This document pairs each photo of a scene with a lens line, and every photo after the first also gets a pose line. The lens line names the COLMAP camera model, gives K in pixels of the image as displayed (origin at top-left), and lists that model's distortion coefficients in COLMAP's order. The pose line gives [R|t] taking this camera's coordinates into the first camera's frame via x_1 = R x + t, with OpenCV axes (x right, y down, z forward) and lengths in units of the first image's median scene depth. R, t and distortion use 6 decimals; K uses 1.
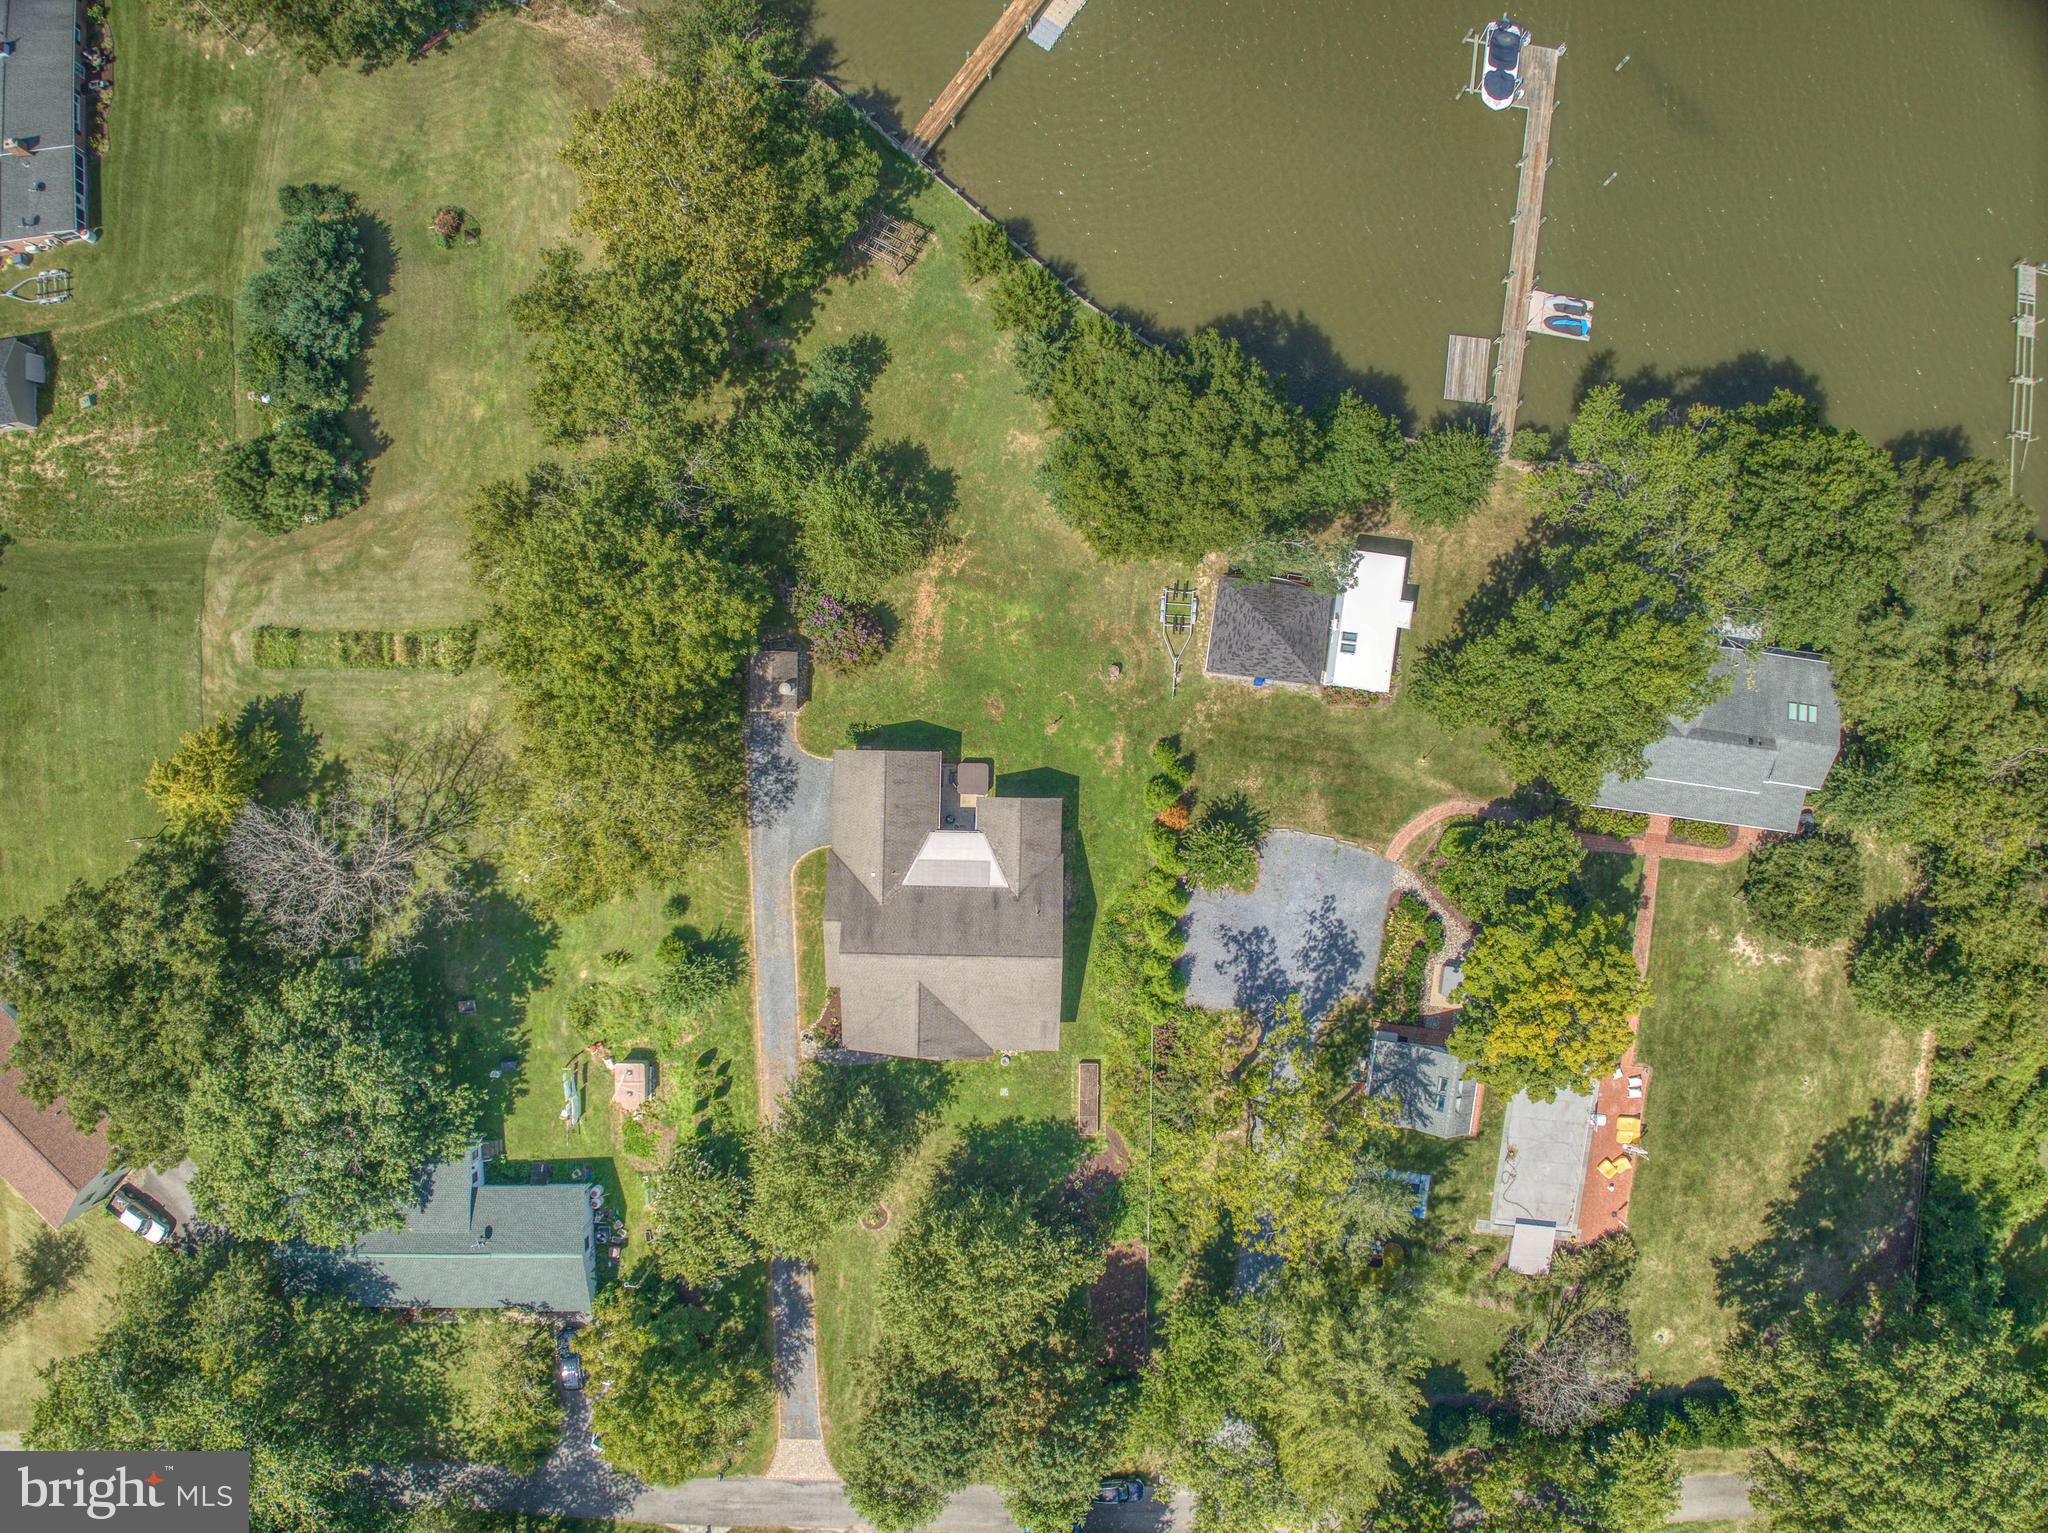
lens RADIAL K [[1509.7, 0, 1020.7], [0, 1509.7, 771.3], [0, 0, 1]] dist [-0.101026, -0.019469]
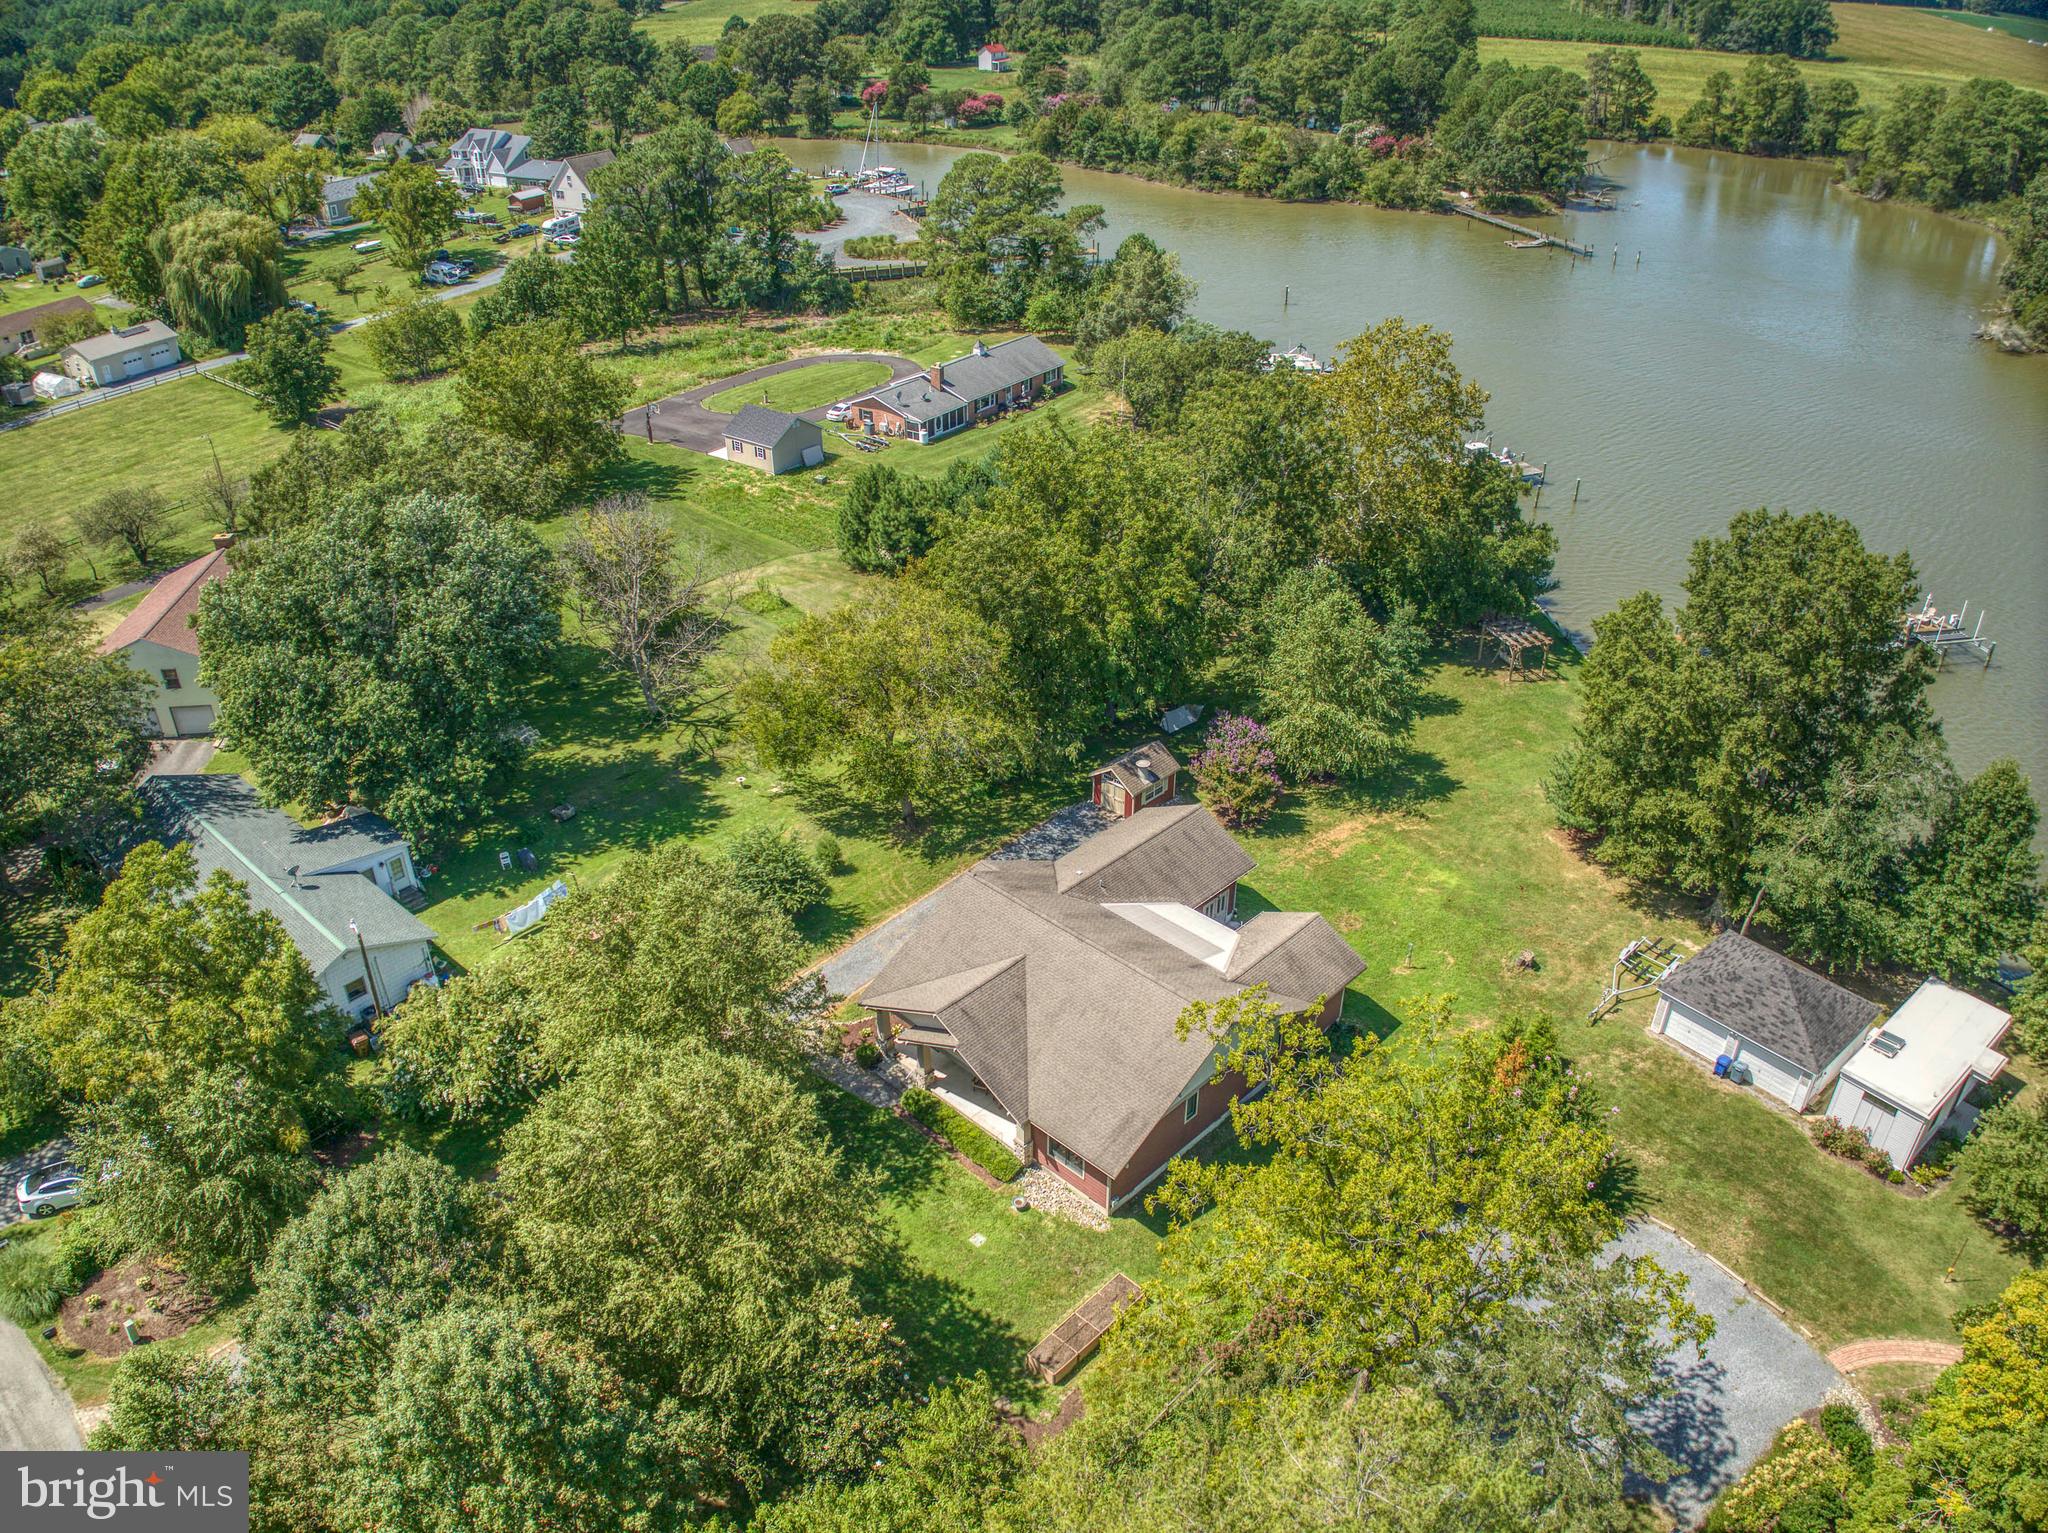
lens RADIAL K [[1509.7, 0, 1011.8], [0, 1509.7, 769.7], [0, 0, 1]] dist [-0.101026, -0.019469]
pose [[0.728105, 0.349566, -0.589632, 0.258085], [-0.685463, 0.369272, -0.627517, 0.482238], [-0.001624, 0.861070, 0.508483, 0.577527]]
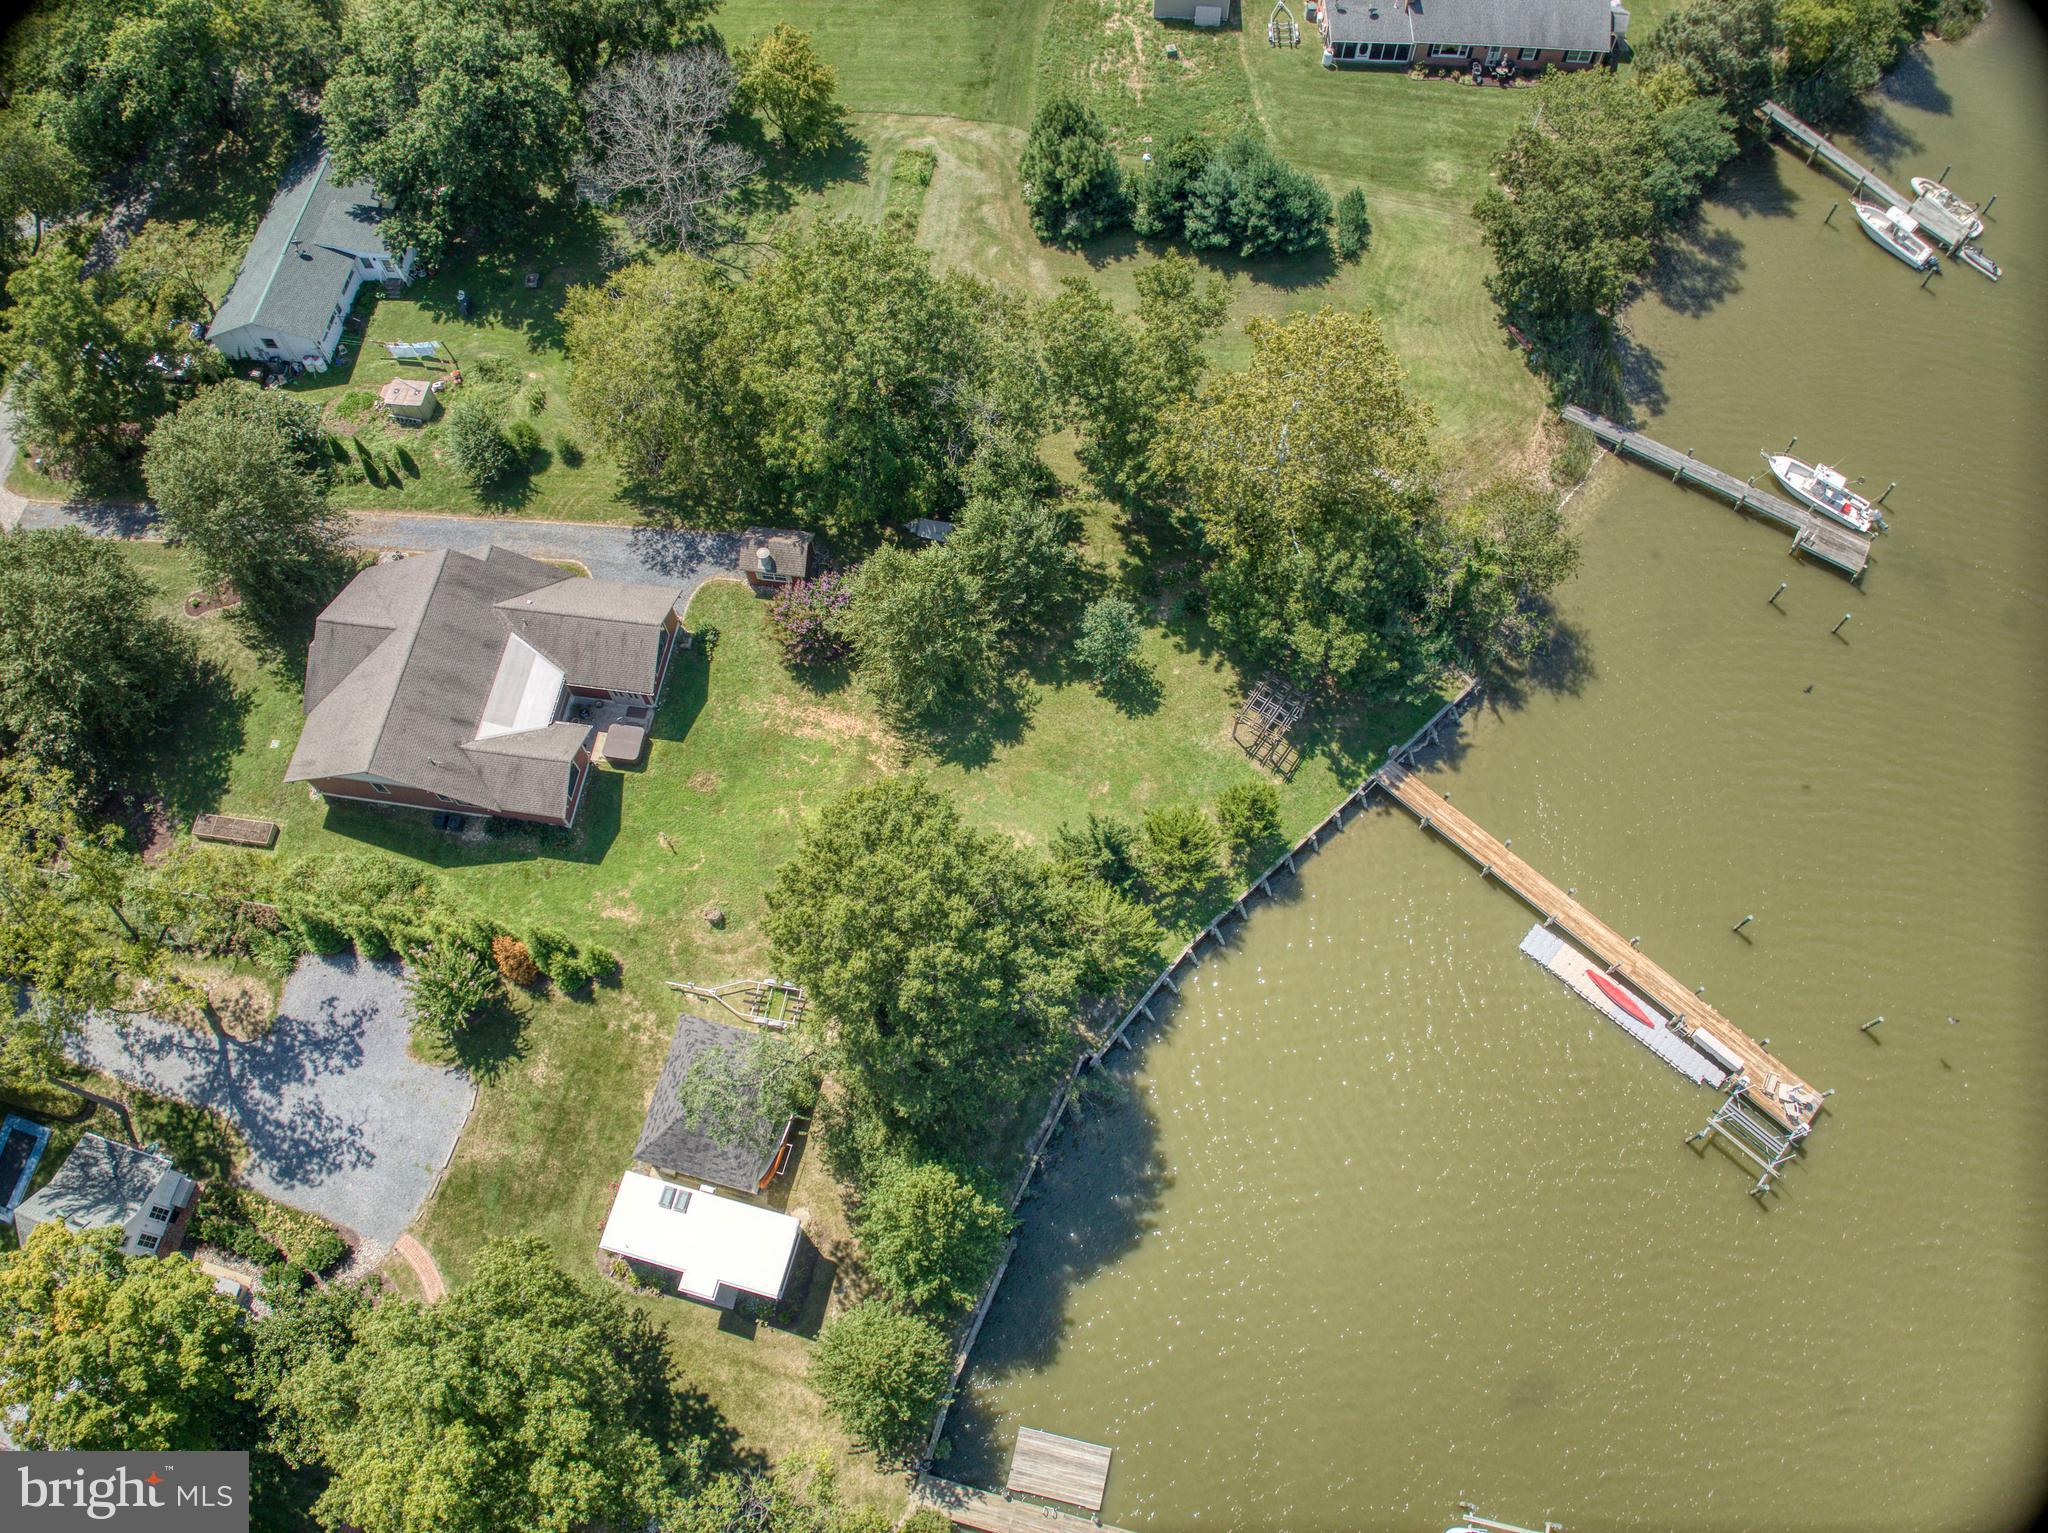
lens RADIAL K [[1458.8, 0, 1038.0], [0, 1458.8, 763.4], [0, 0, 1]] dist [-0.097671, -0.024071]
pose [[-0.114697, 0.893801, -0.433549, 0.301006], [-0.993317, -0.108860, 0.038362, -0.256214], [-0.012908, 0.435051, 0.900313, 0.267084]]
